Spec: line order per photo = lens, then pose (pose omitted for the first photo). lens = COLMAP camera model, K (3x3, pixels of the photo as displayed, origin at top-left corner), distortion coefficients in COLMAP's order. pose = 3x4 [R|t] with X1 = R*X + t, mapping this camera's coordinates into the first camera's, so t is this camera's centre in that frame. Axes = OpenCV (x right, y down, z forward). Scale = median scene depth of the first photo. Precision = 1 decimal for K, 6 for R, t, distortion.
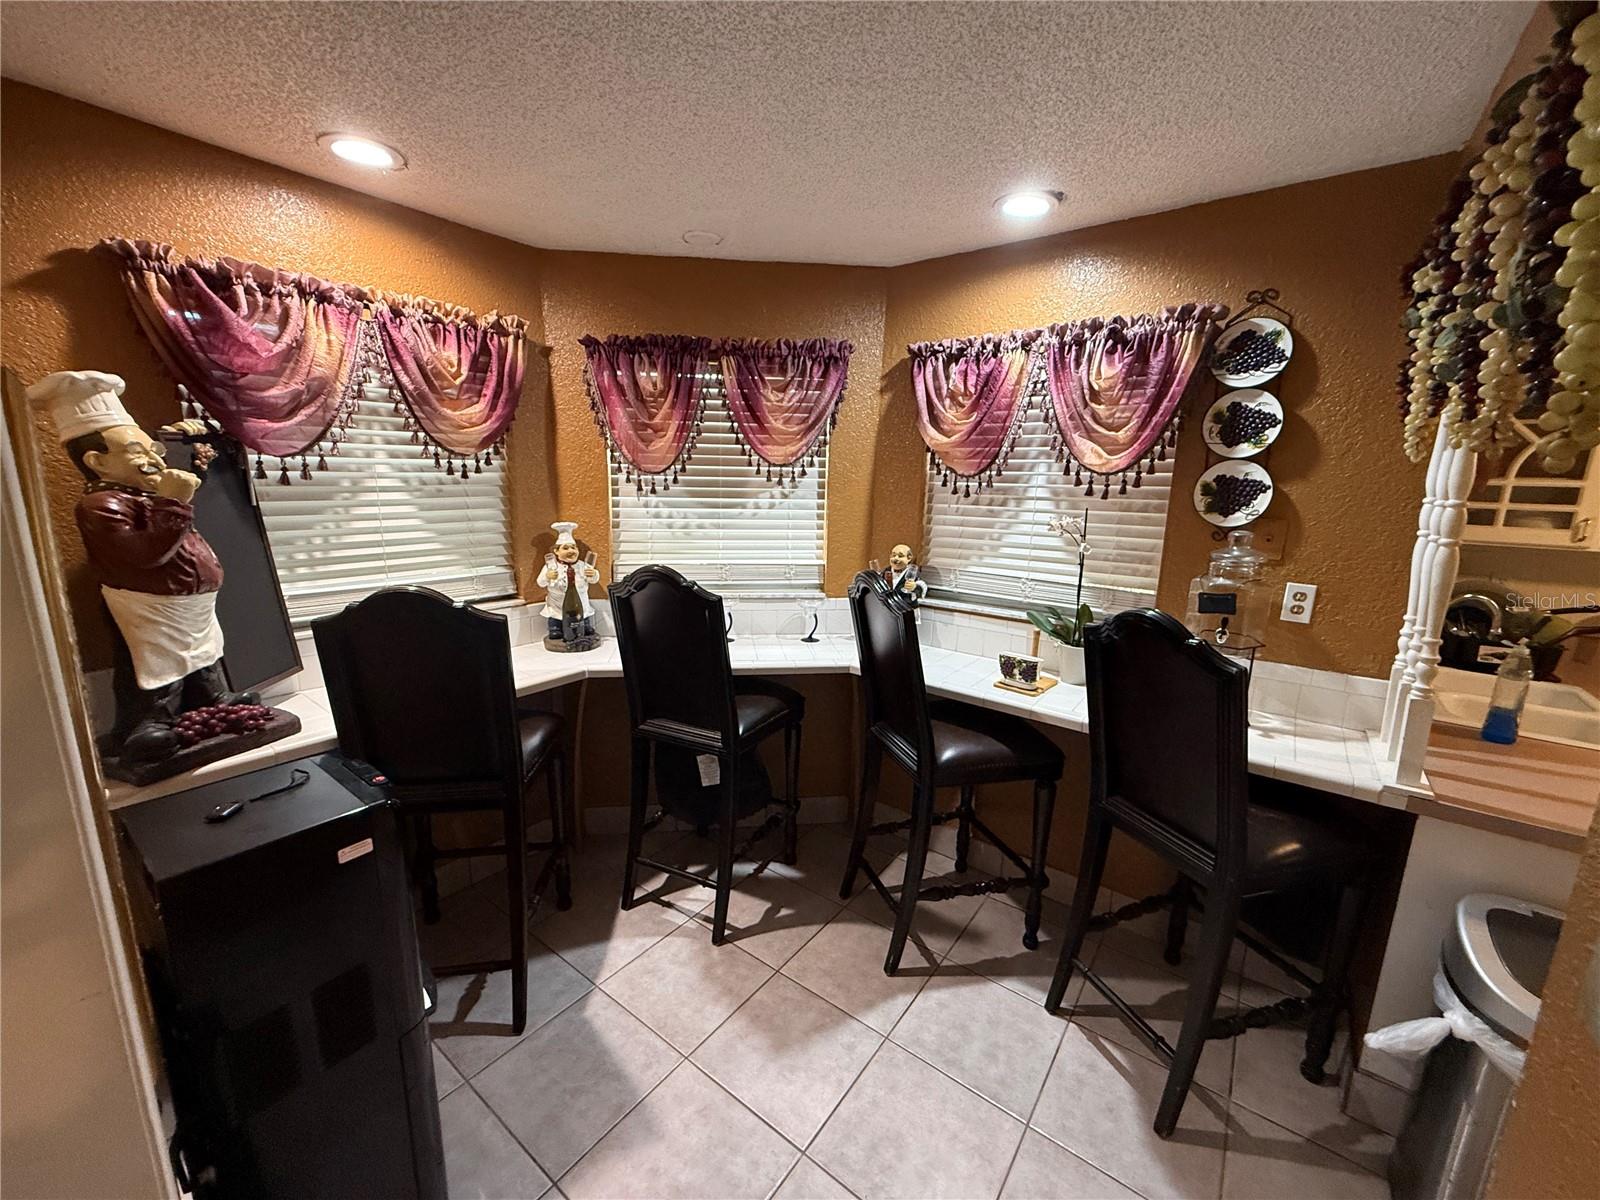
lens RADIAL K [[636.1, 0, 796.7], [0, 636.1, 599.3], [0, 0, 1]] dist [-0.000187, -0.000435]
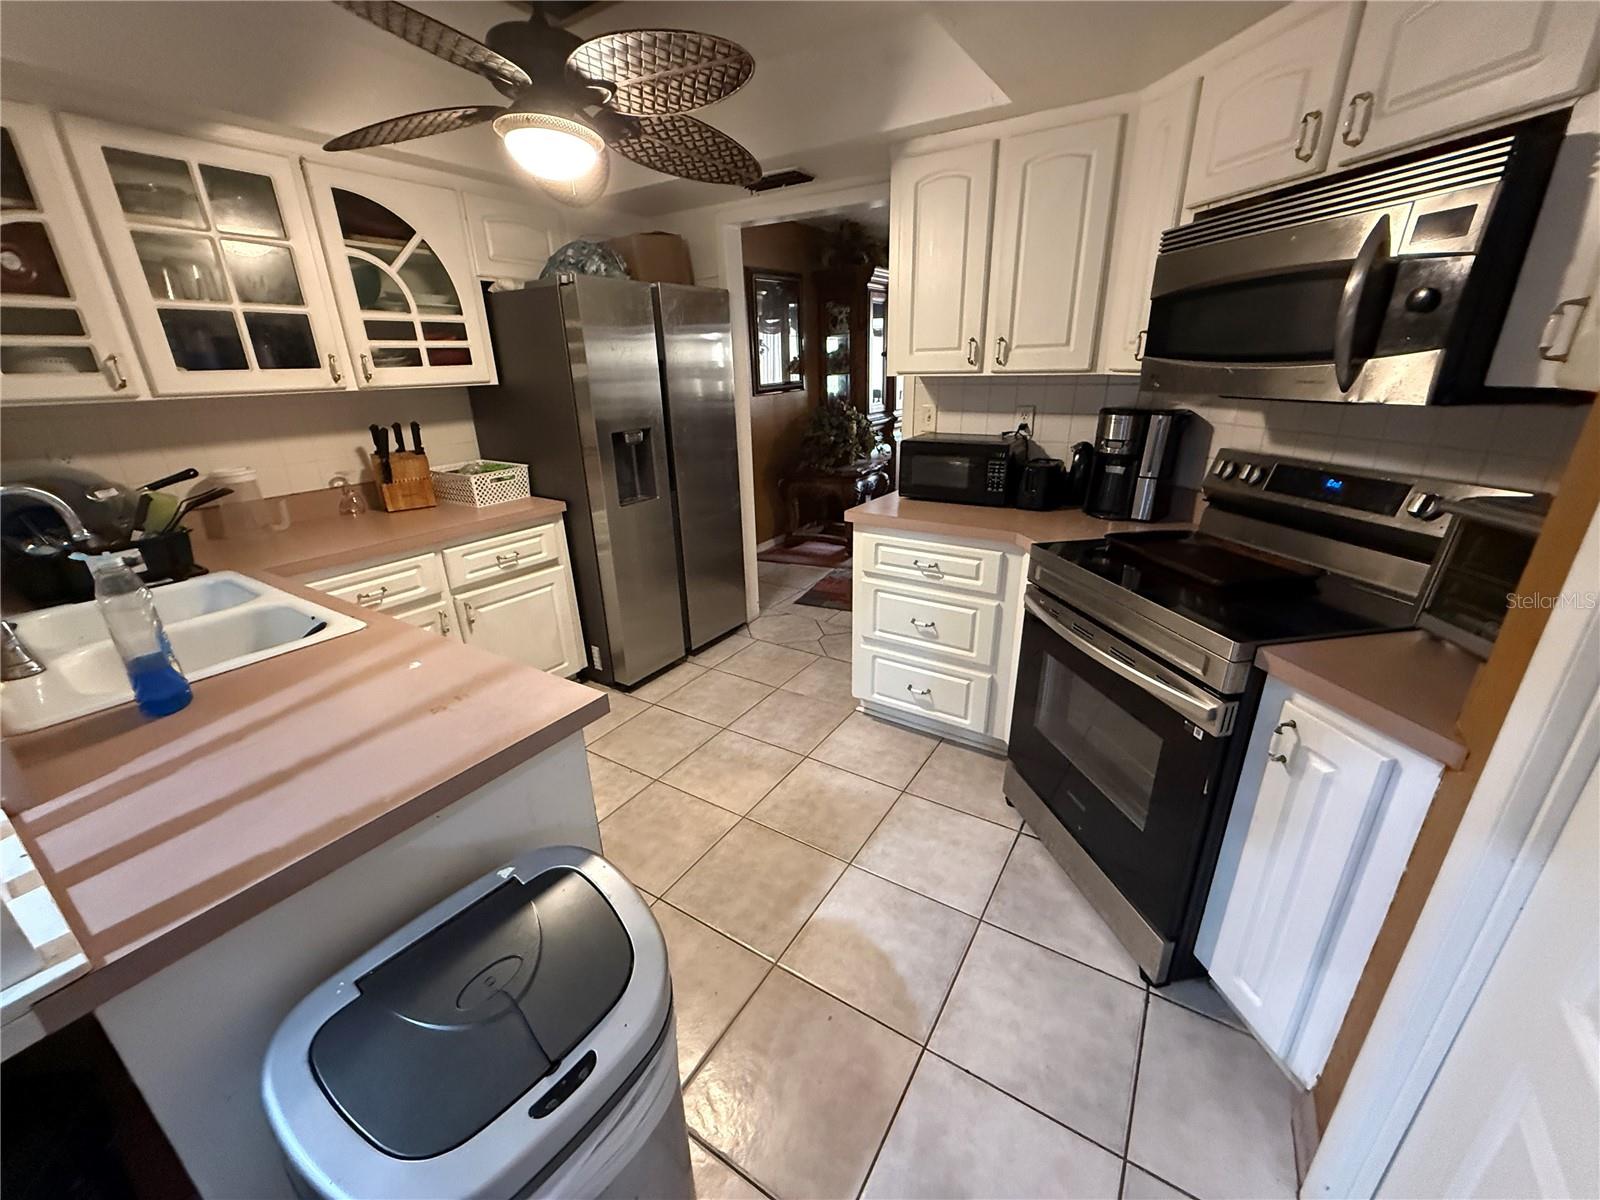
lens RADIAL K [[636.1, 0, 796.7], [0, 636.1, 599.3], [0, 0, 1]] dist [-0.000187, -0.000435]
pose [[-0.080685, -0.369216, 0.925834, 0.394124], [0.223799, 0.898435, 0.377793, 0.026434], [-0.971290, 0.237683, 0.010140, 0.288529]]
